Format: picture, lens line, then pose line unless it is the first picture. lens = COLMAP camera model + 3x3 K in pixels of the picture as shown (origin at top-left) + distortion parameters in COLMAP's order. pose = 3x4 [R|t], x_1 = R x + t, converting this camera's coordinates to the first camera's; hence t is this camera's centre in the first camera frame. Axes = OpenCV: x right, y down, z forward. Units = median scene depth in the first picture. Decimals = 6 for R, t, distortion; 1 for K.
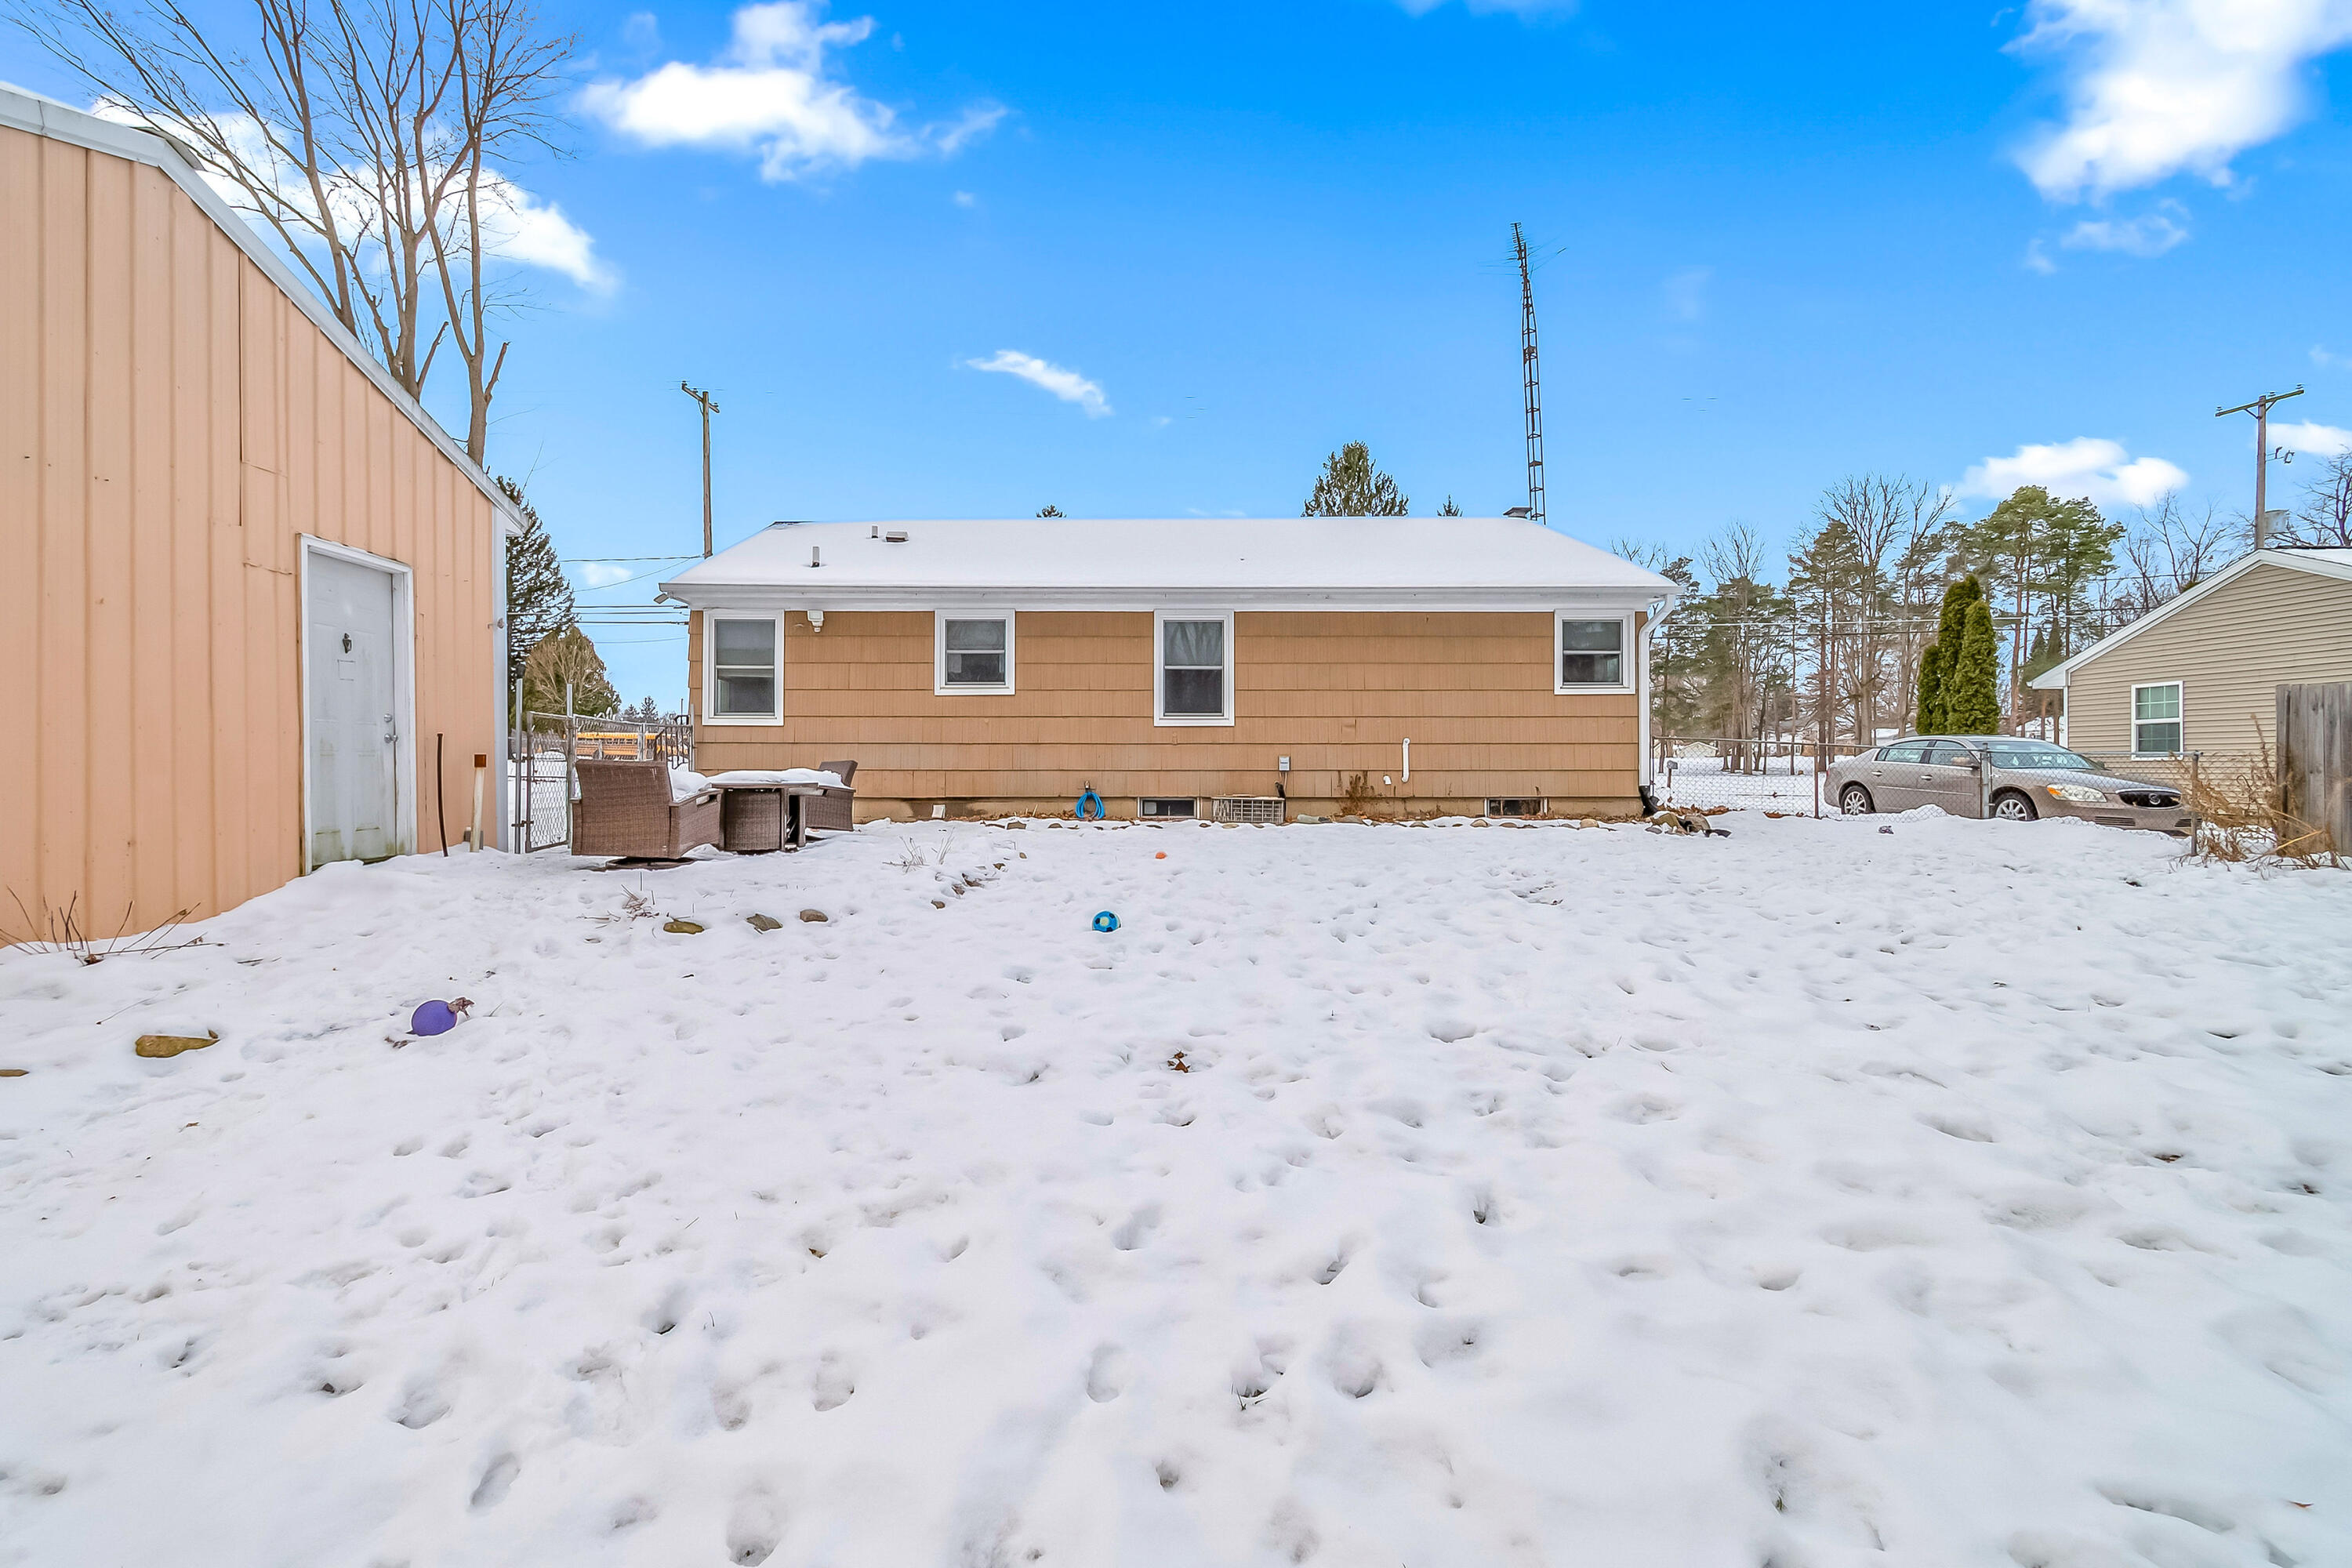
lens RADIAL K [[1042.1, 0, 1134.0], [0, 1042.1, 766.3], [0, 0, 1]] dist [0.005217, -0.005146]
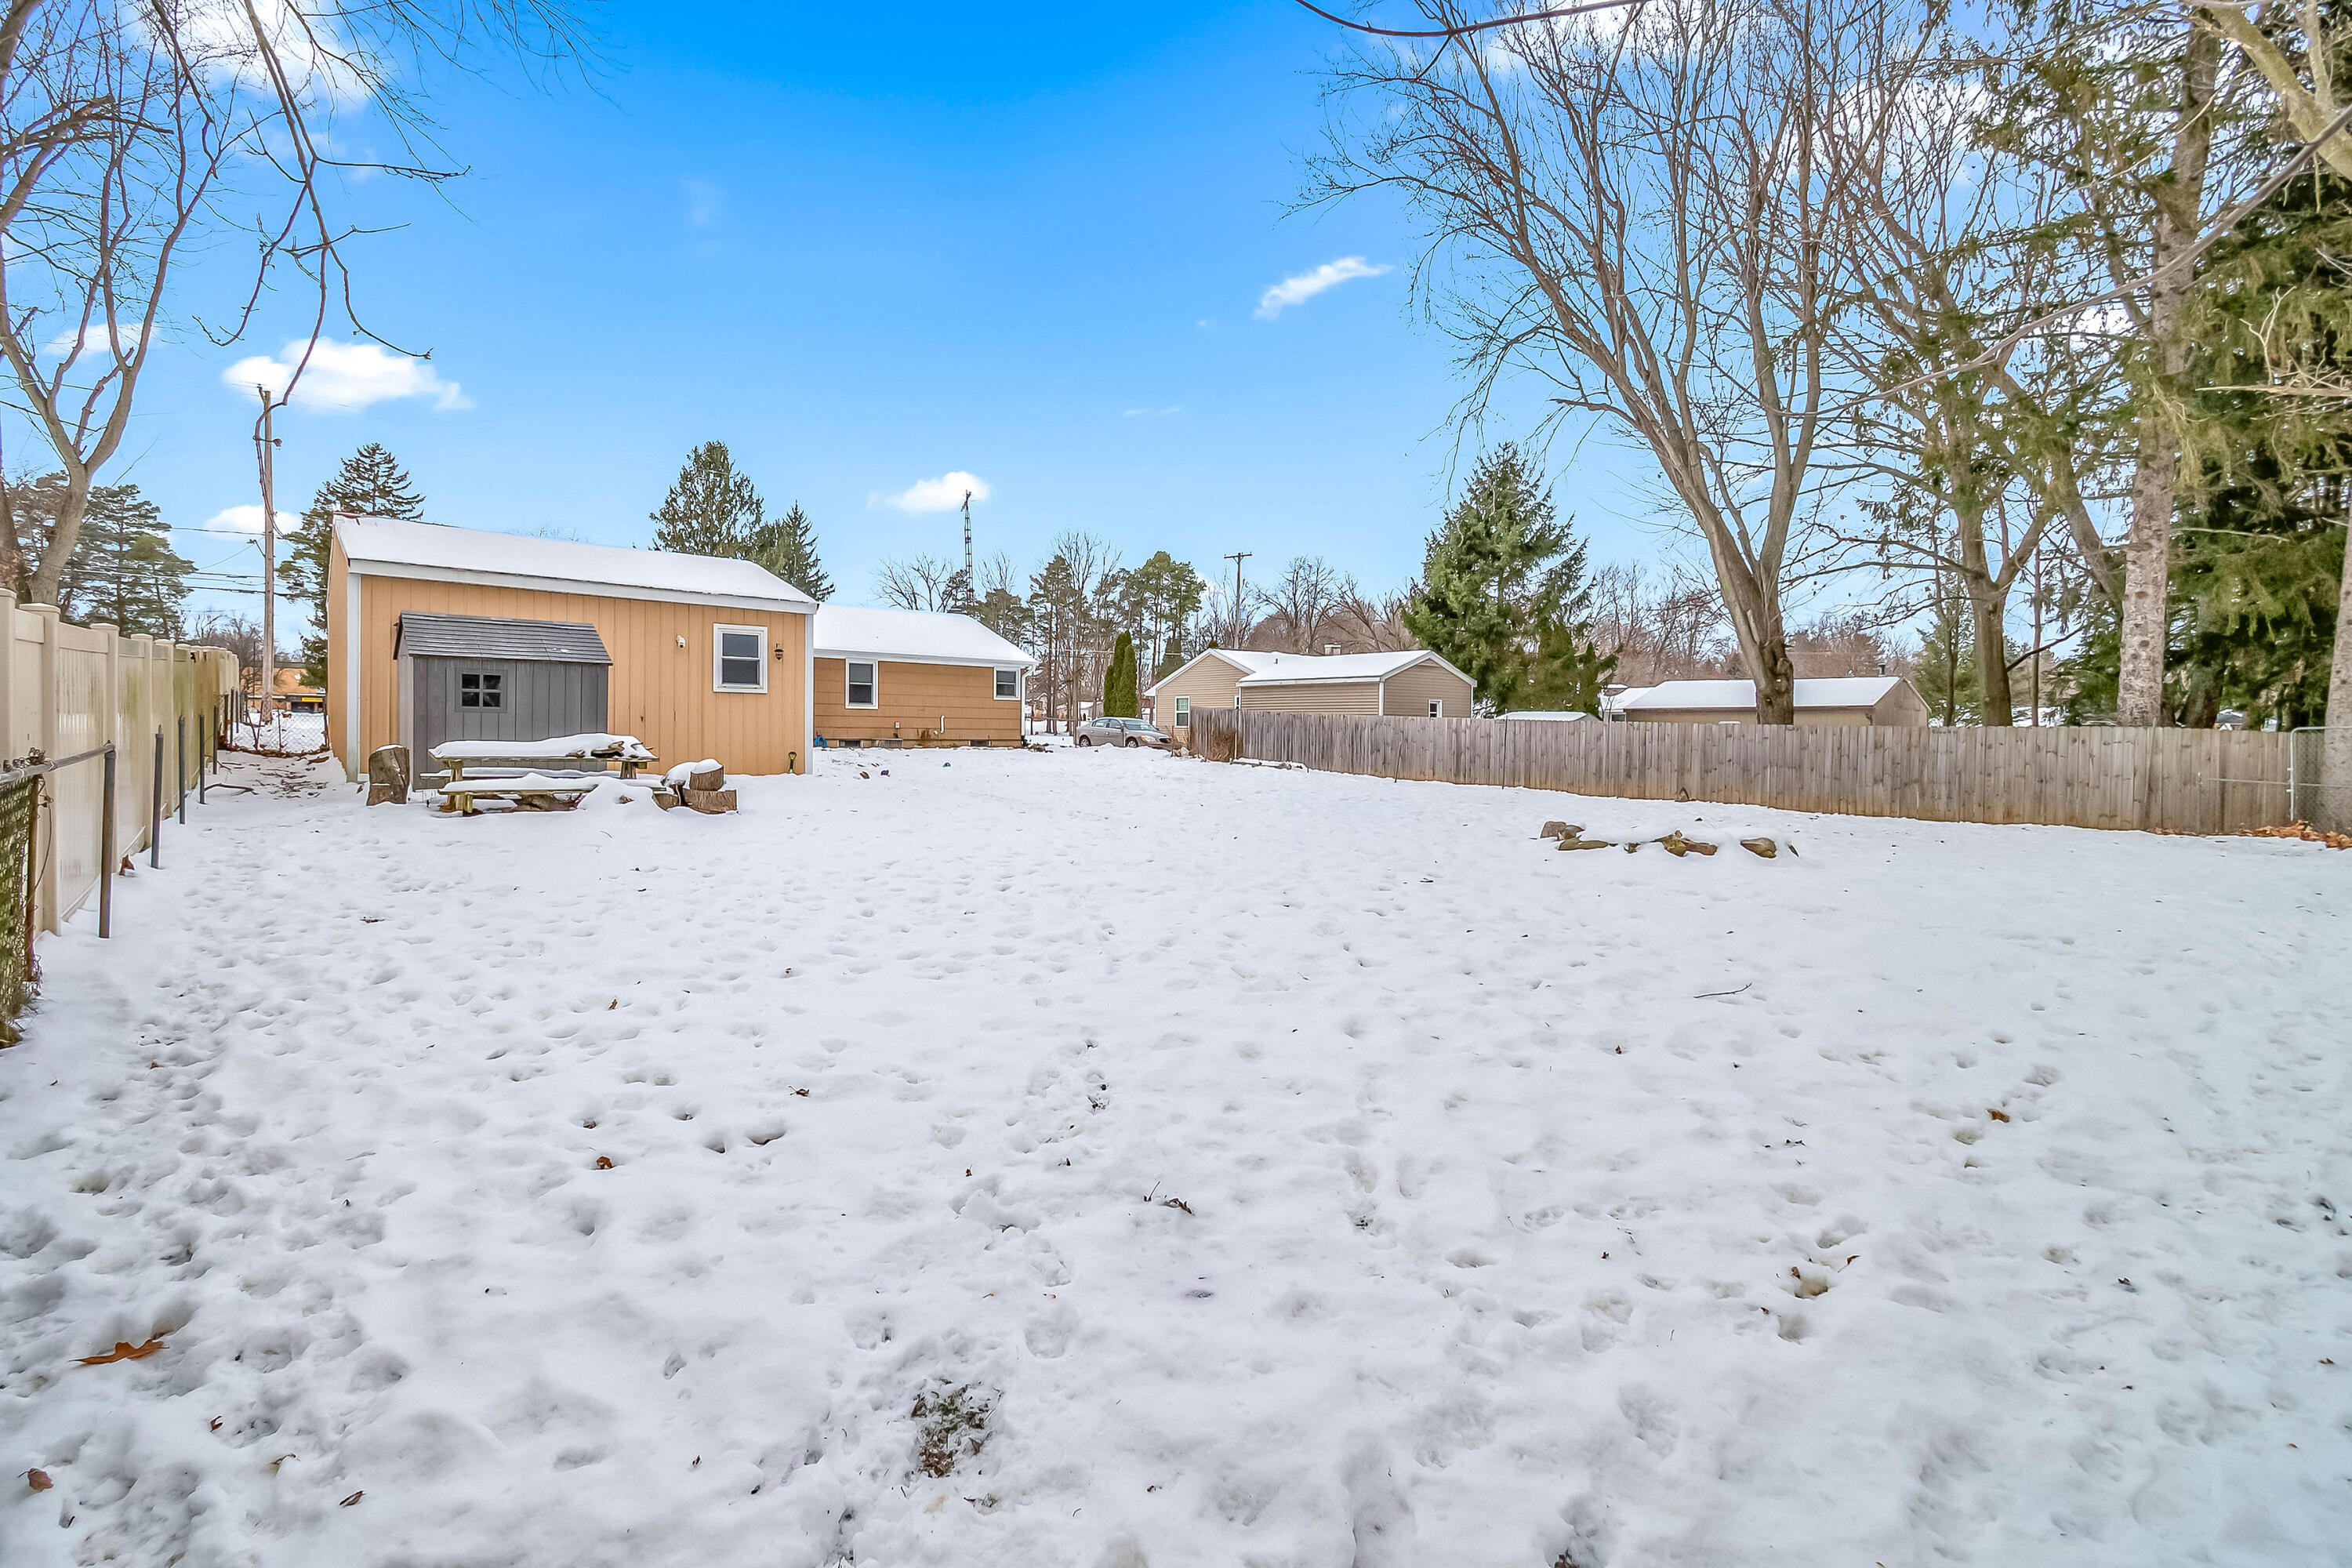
lens RADIAL K [[1042.1, 0, 1170.6], [0, 1042.1, 737.9], [0, 0, 1]] dist [0.005217, -0.005146]
pose [[0.757737, 0.005662, 0.652535, -0.927883], [-0.014853, 0.999853, 0.008571, -0.002886], [-0.652391, -0.016186, 0.757710, -1.215146]]
